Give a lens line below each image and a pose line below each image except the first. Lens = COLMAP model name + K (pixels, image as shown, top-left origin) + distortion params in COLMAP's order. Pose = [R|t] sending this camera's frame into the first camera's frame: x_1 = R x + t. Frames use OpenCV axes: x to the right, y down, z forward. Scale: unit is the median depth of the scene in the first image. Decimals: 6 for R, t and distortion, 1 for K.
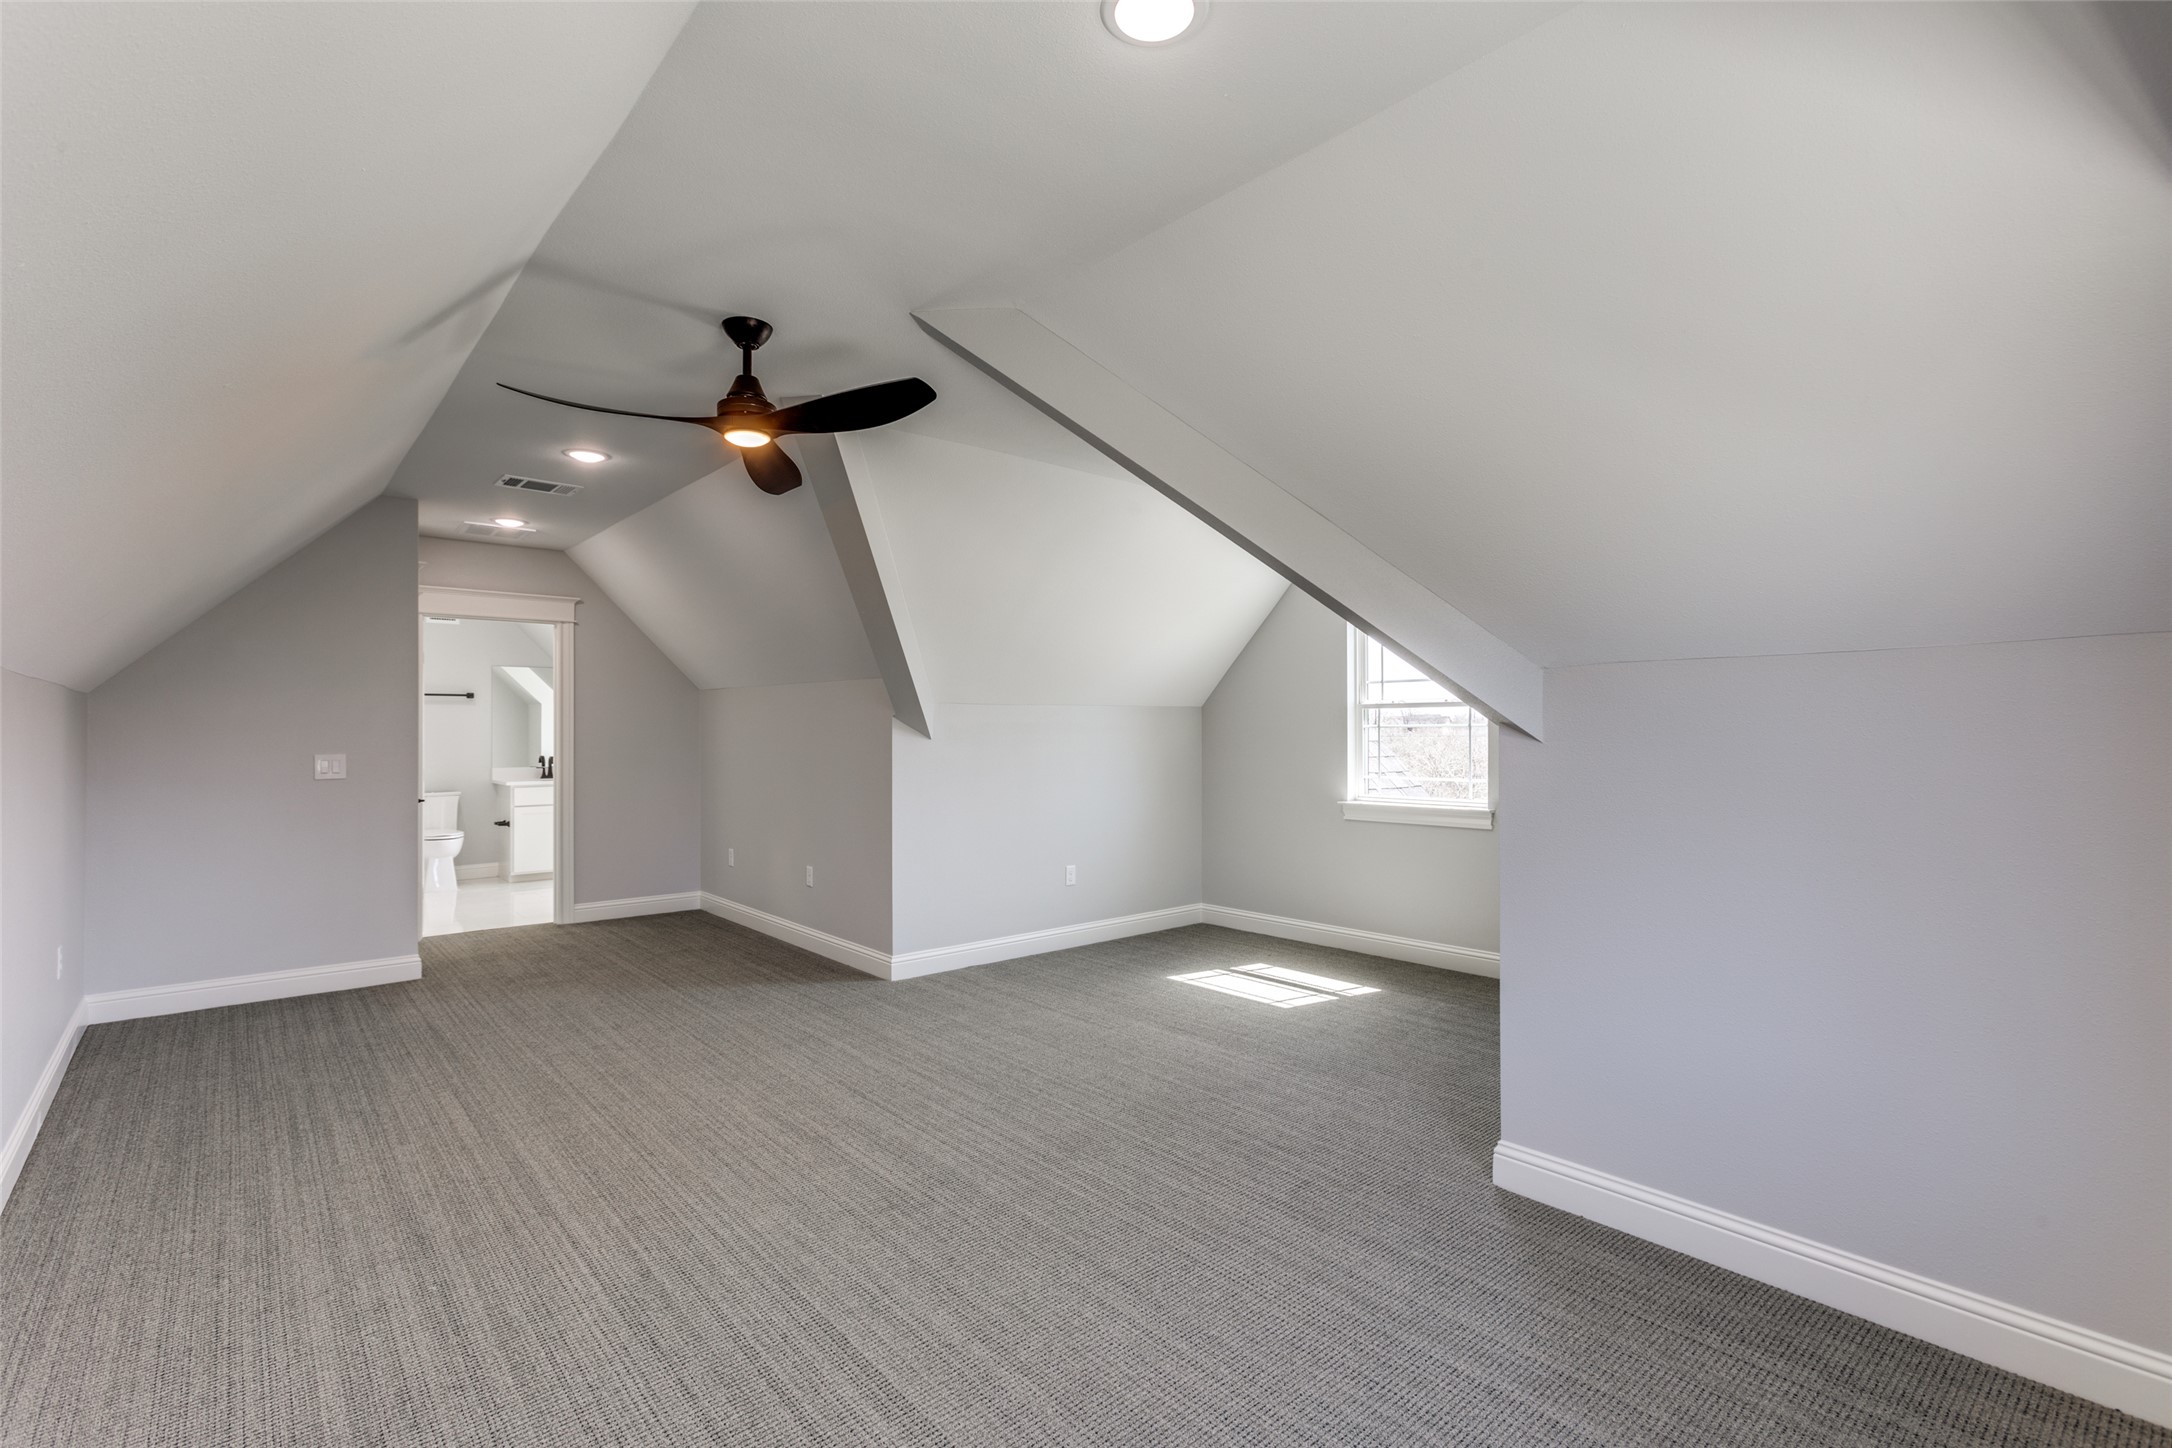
lens RADIAL K [[986.8, 0, 1079.0], [0, 986.8, 720.7], [0, 0, 1]] dist [-0.001496, 0.000381]
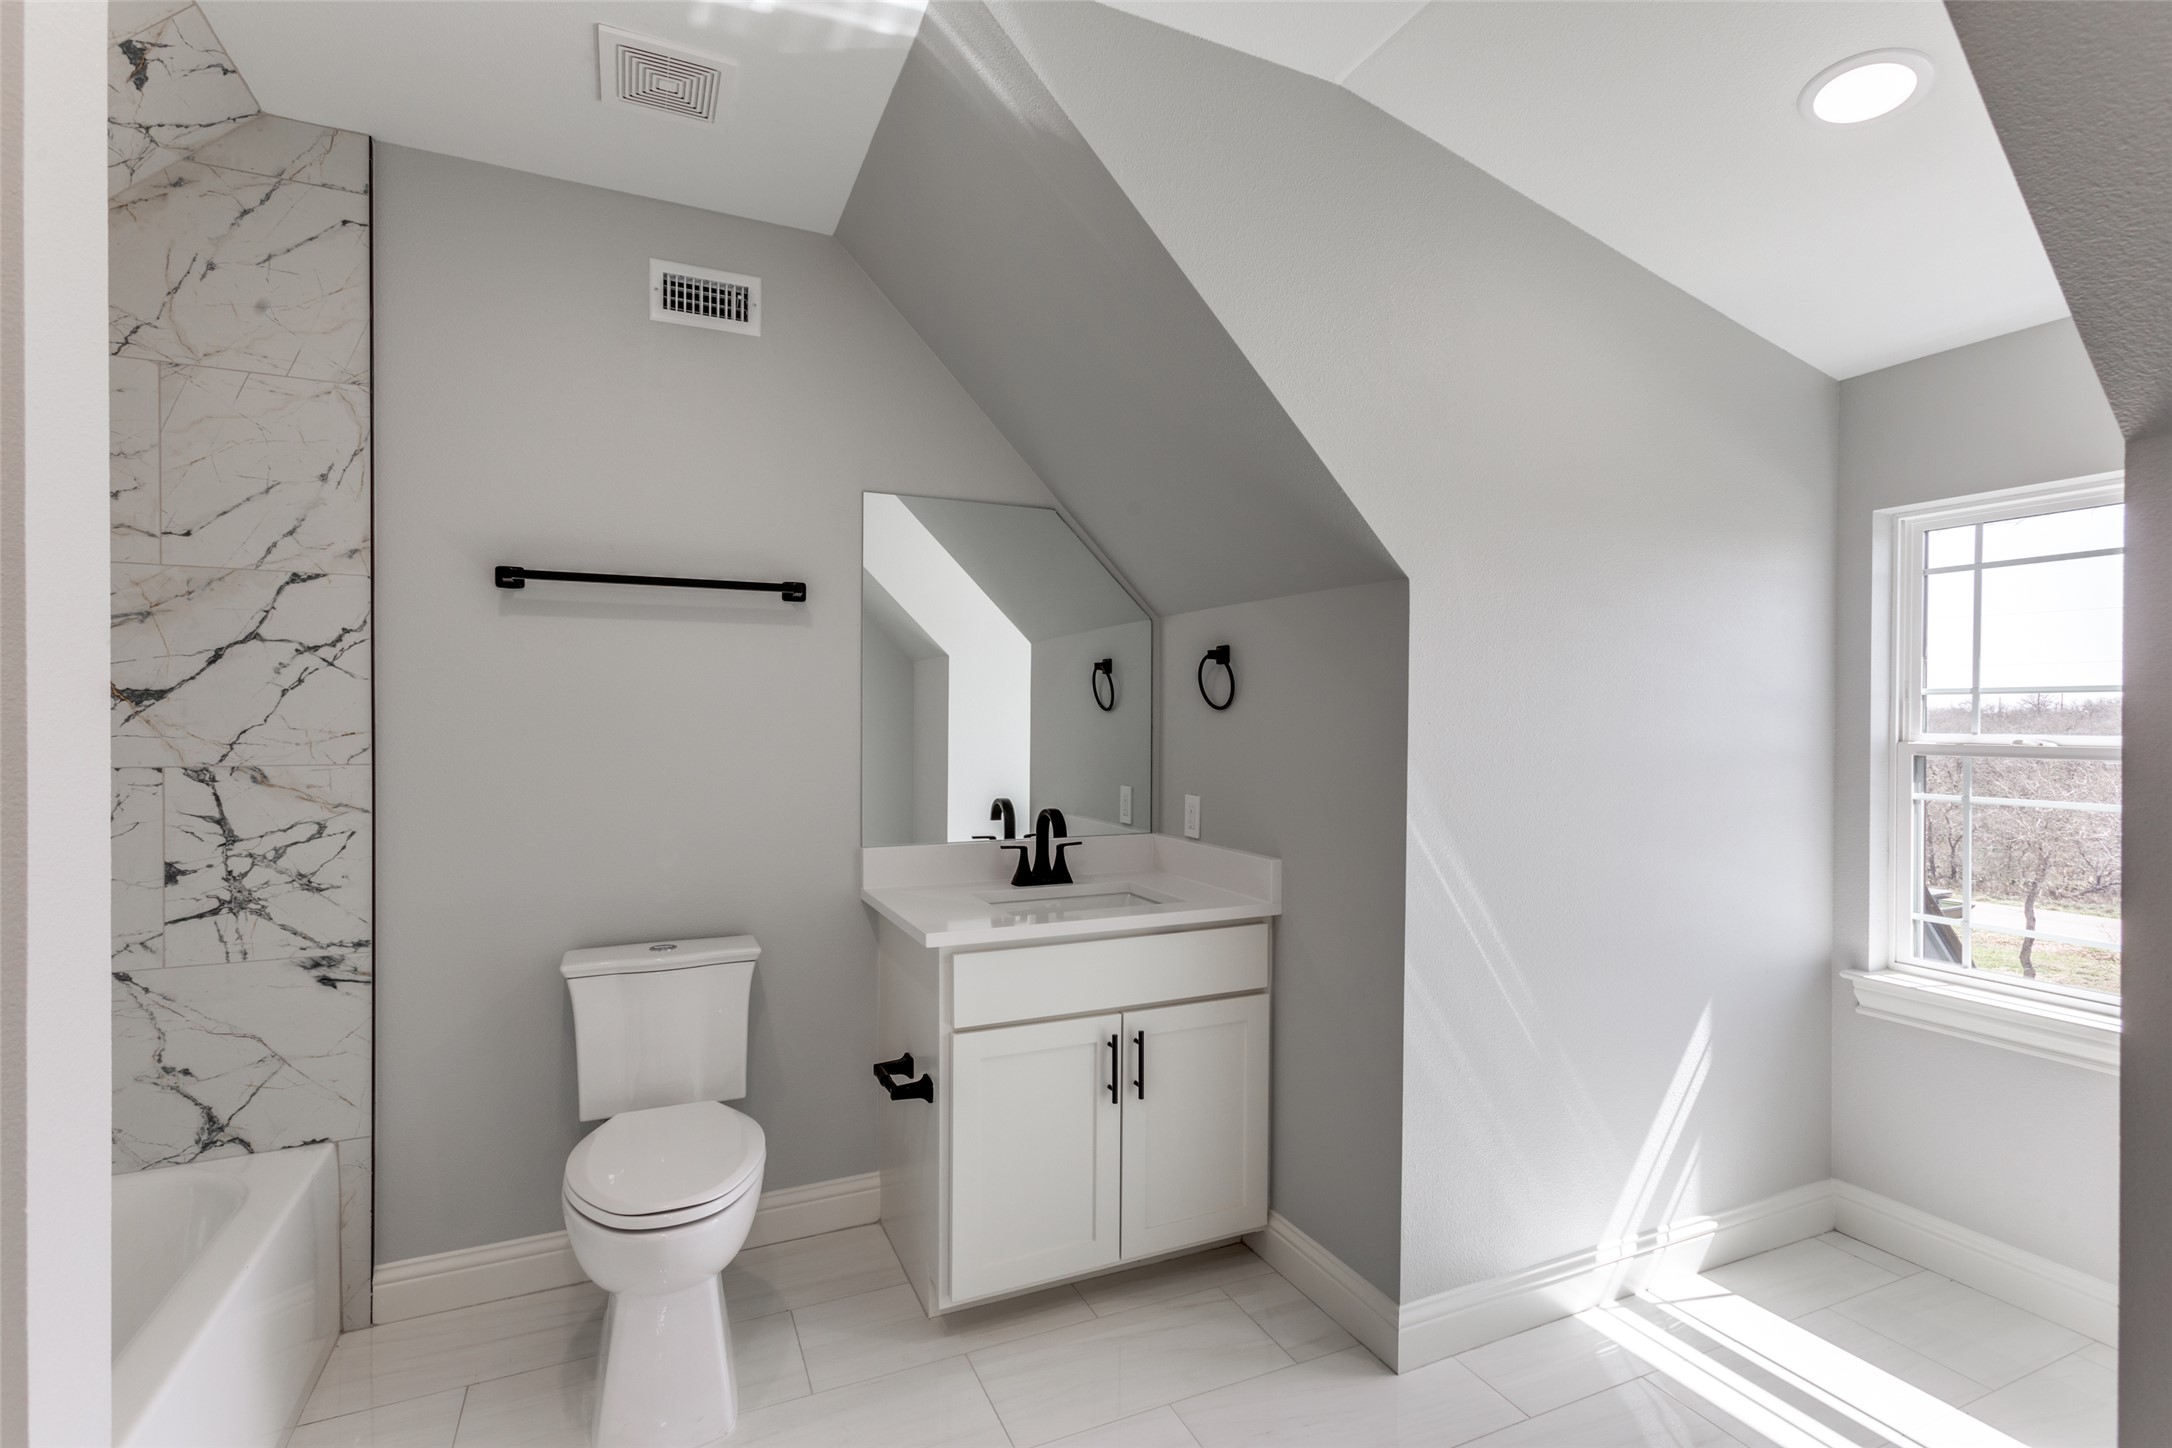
lens RADIAL K [[986.8, 0, 1079.0], [0, 986.8, 720.7], [0, 0, 1]] dist [-0.001496, 0.000381]
pose [[0.958209, 0.009808, -0.285902, -0.466507], [-0.008601, 0.999948, 0.005478, 0.010943], [0.285941, -0.002790, 0.958243, 0.765971]]
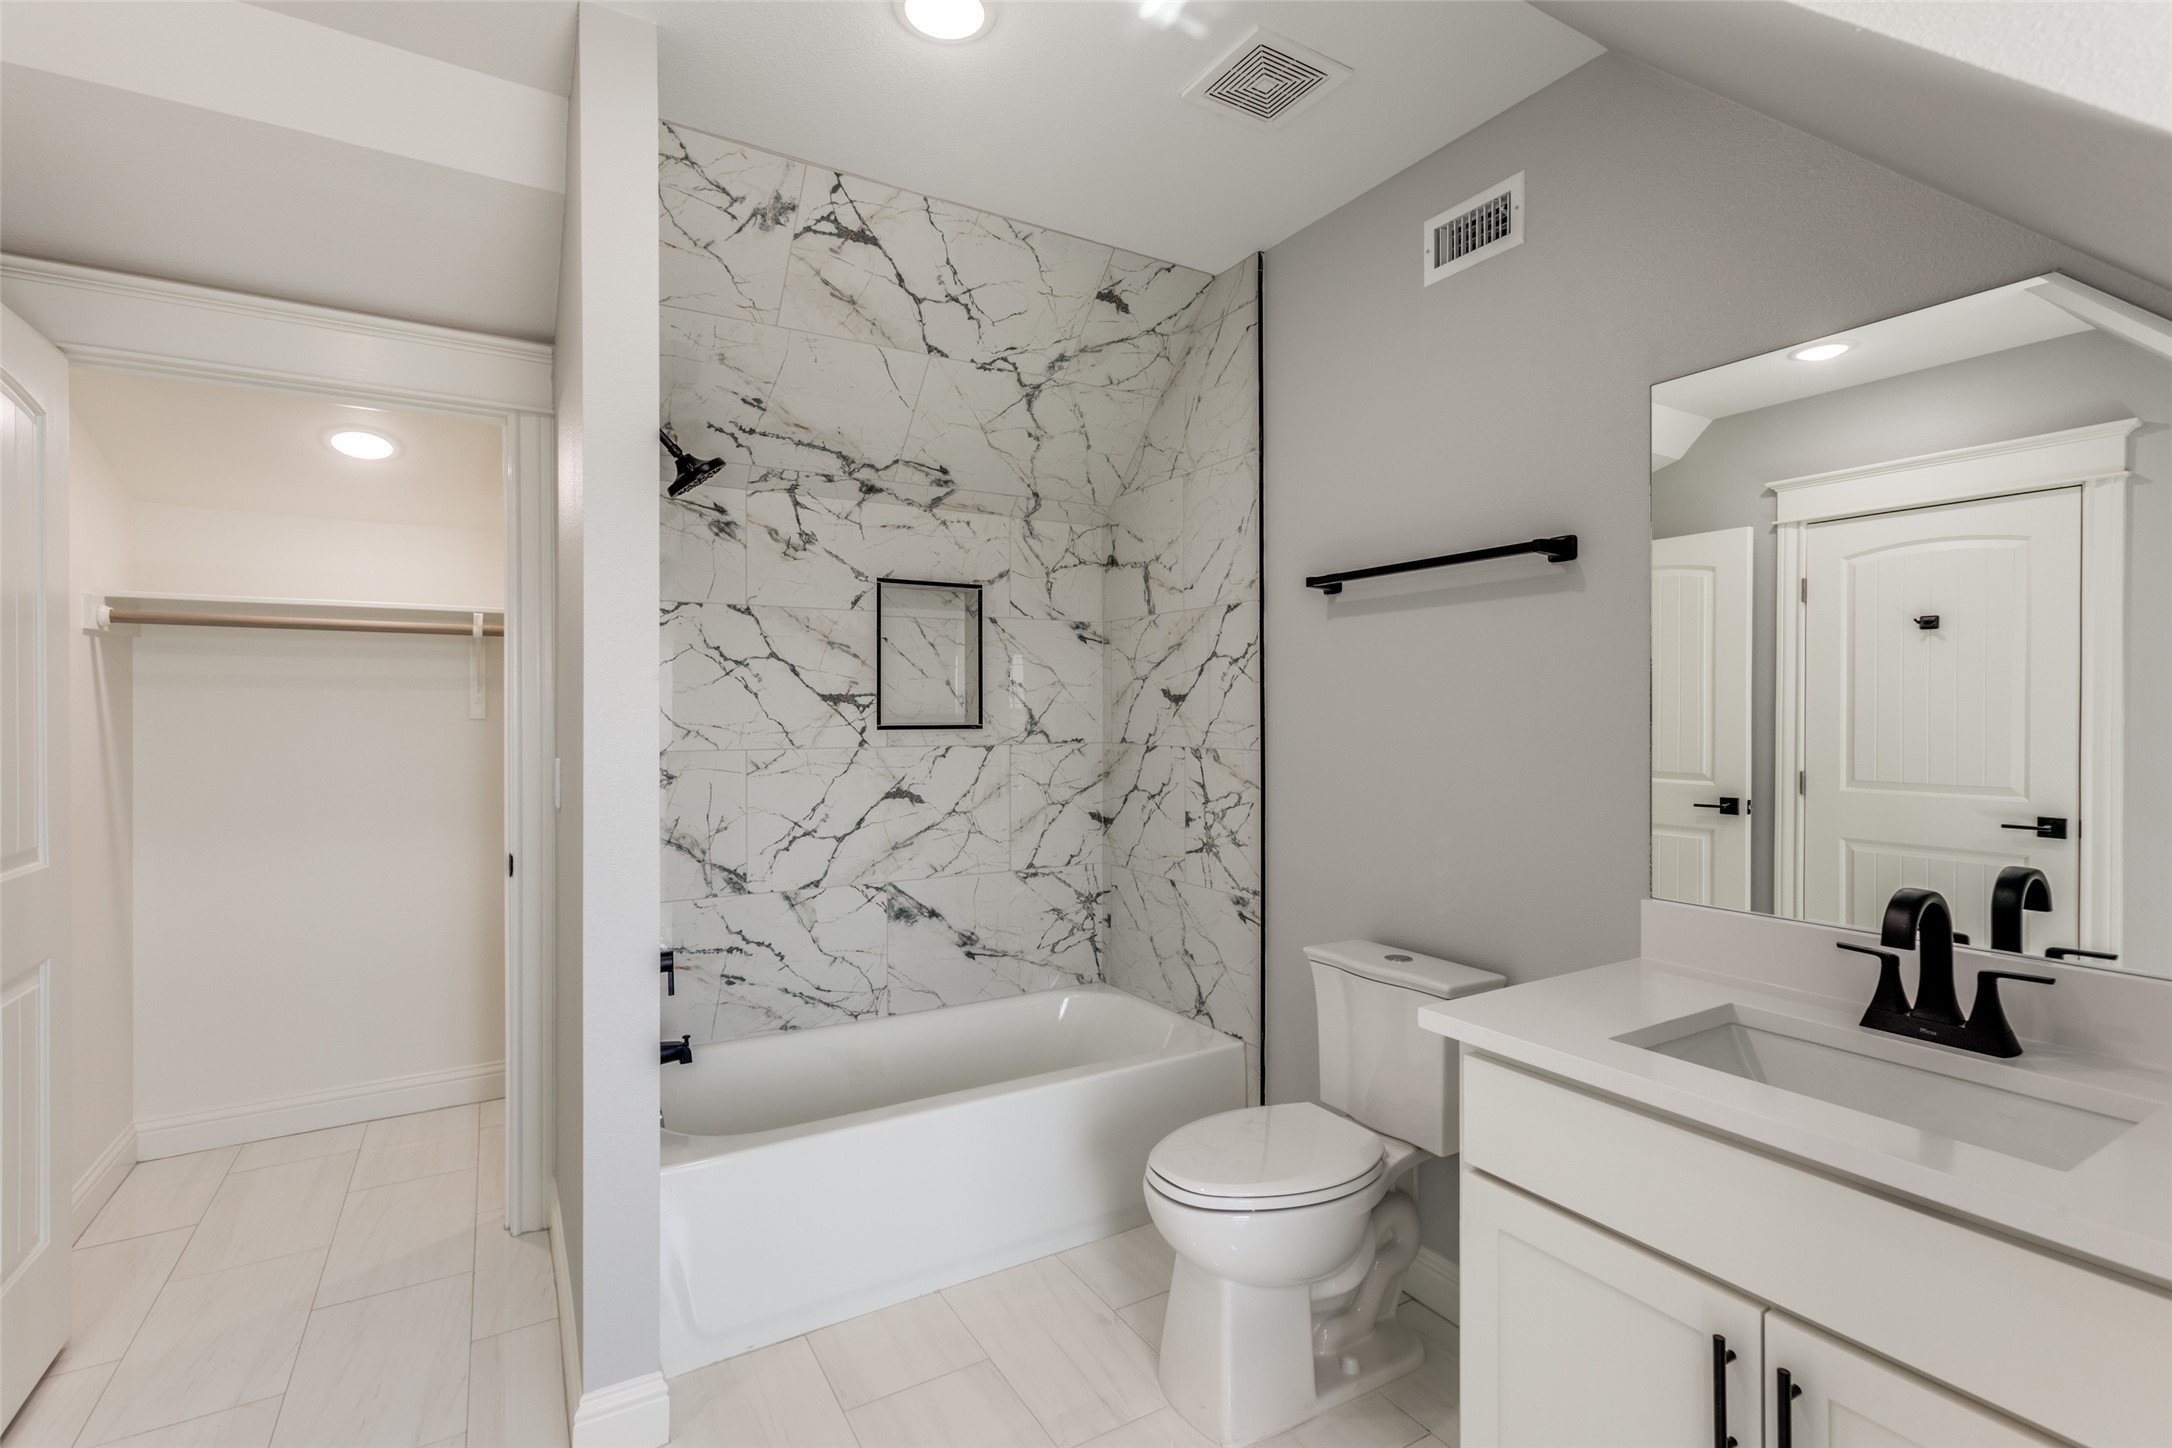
lens RADIAL K [[990.9, 0, 1086.9], [0, 990.9, 716.0], [0, 0, 1]] dist [-0.034213, 0.000040]
pose [[-0.175665, 0.005562, -0.984434, -0.399181], [-0.001610, 0.999981, 0.005937, 0.012106], [0.984449, 0.002628, -0.175653, 0.937780]]
